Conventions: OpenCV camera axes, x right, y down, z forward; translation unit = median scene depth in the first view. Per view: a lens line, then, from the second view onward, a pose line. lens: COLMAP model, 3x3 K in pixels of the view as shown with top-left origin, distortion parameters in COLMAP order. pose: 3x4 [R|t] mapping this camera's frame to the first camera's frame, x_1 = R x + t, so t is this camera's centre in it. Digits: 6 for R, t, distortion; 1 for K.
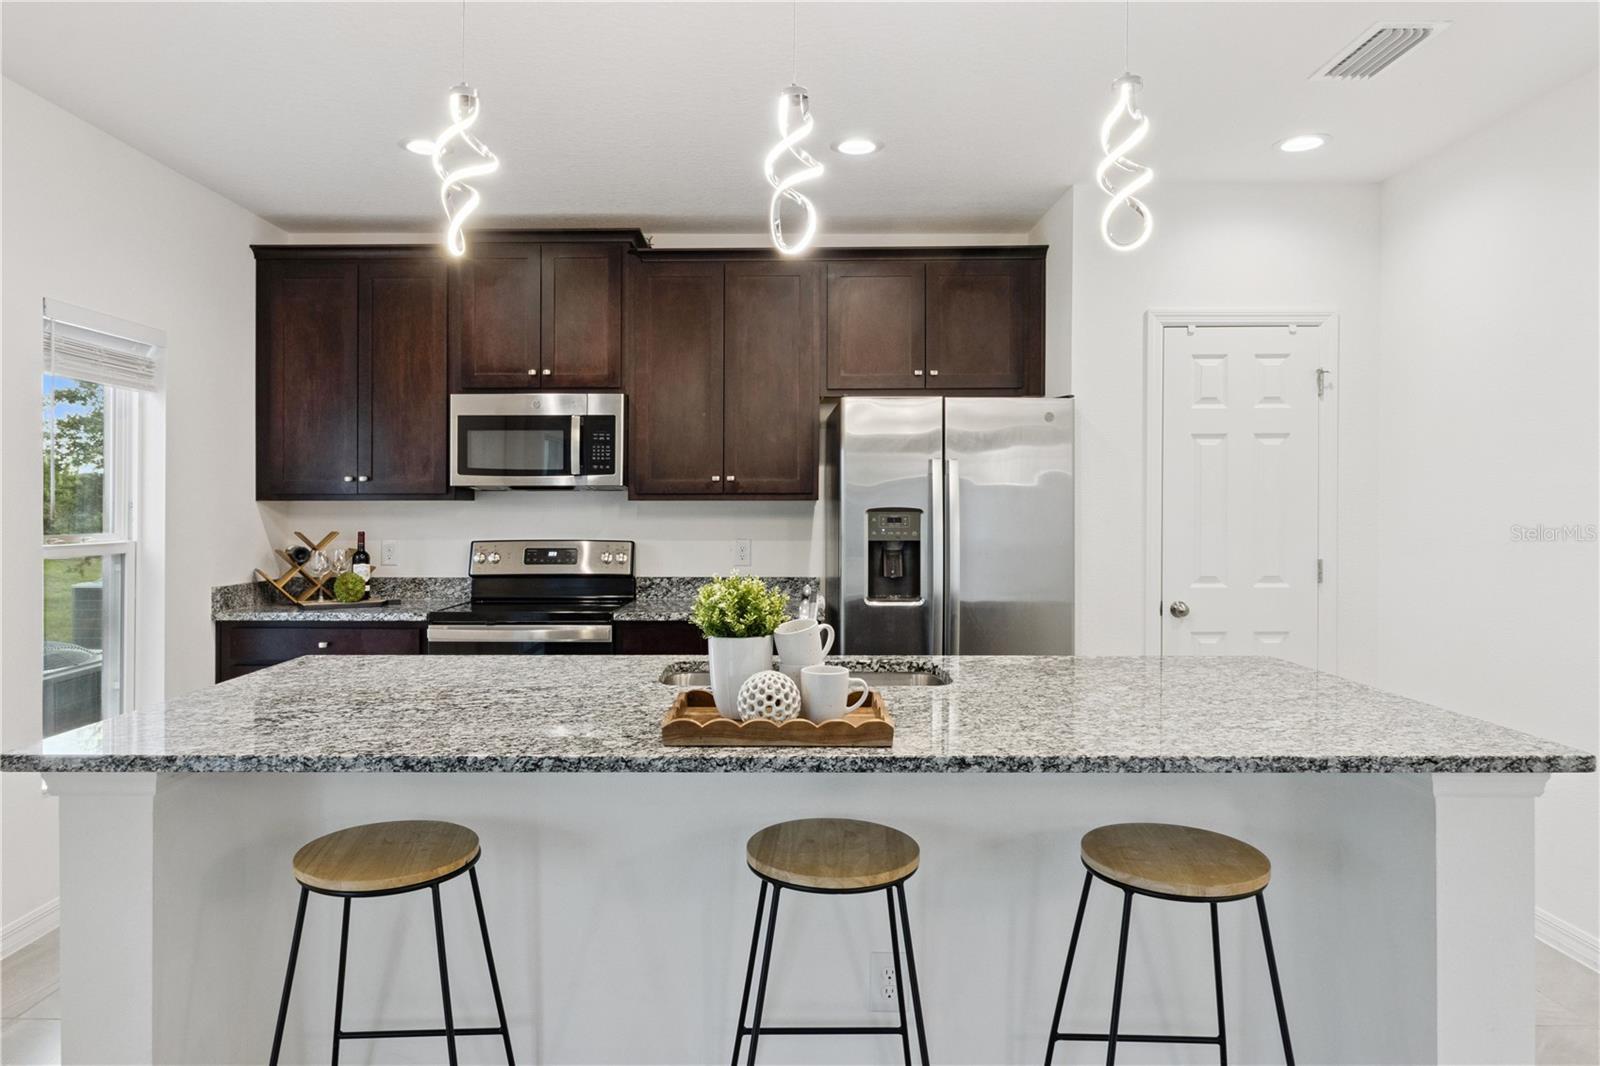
lens RADIAL K [[1005.2, 0, 780.9], [0, 1005.2, 516.8], [0, 0, 1]] dist [0.008455, -0.001503]
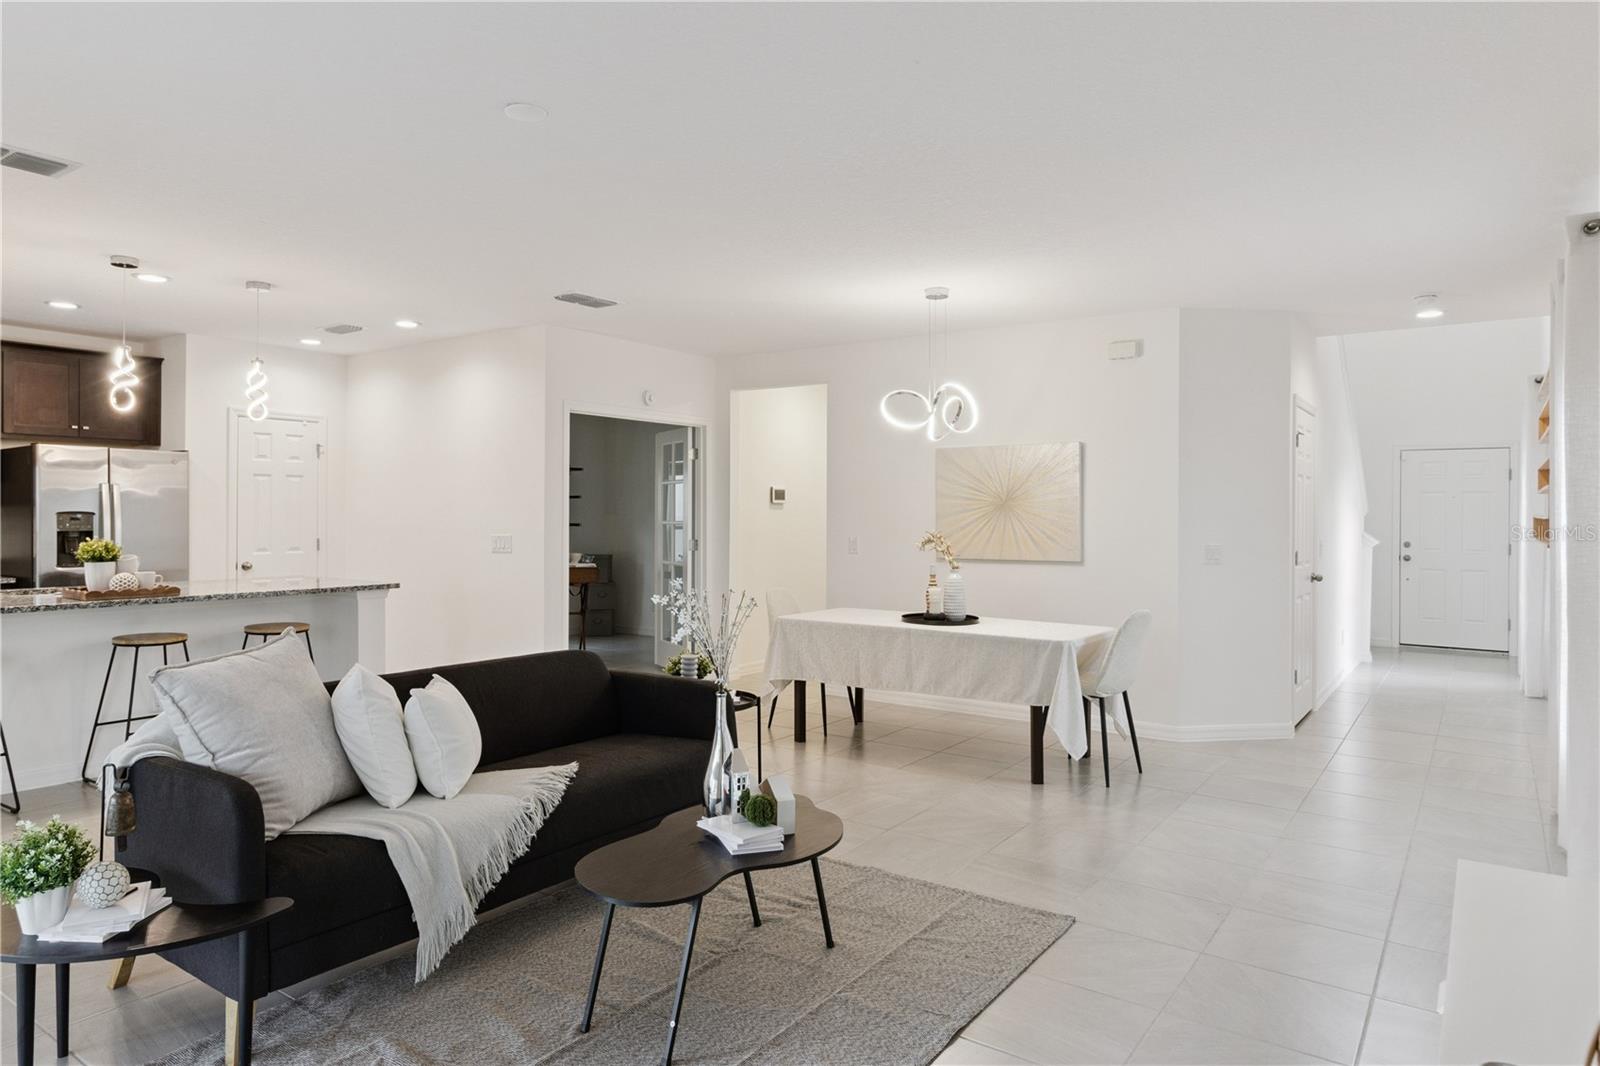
lens RADIAL K [[1005.2, 0, 780.9], [0, 1005.2, 516.8], [0, 0, 1]] dist [0.008455, -0.001503]
pose [[0.593476, 0.002426, 0.804848, -0.544281], [0.002223, 0.999987, -0.004654, 0.010317], [-0.804849, 0.004551, 0.593463, -0.953572]]
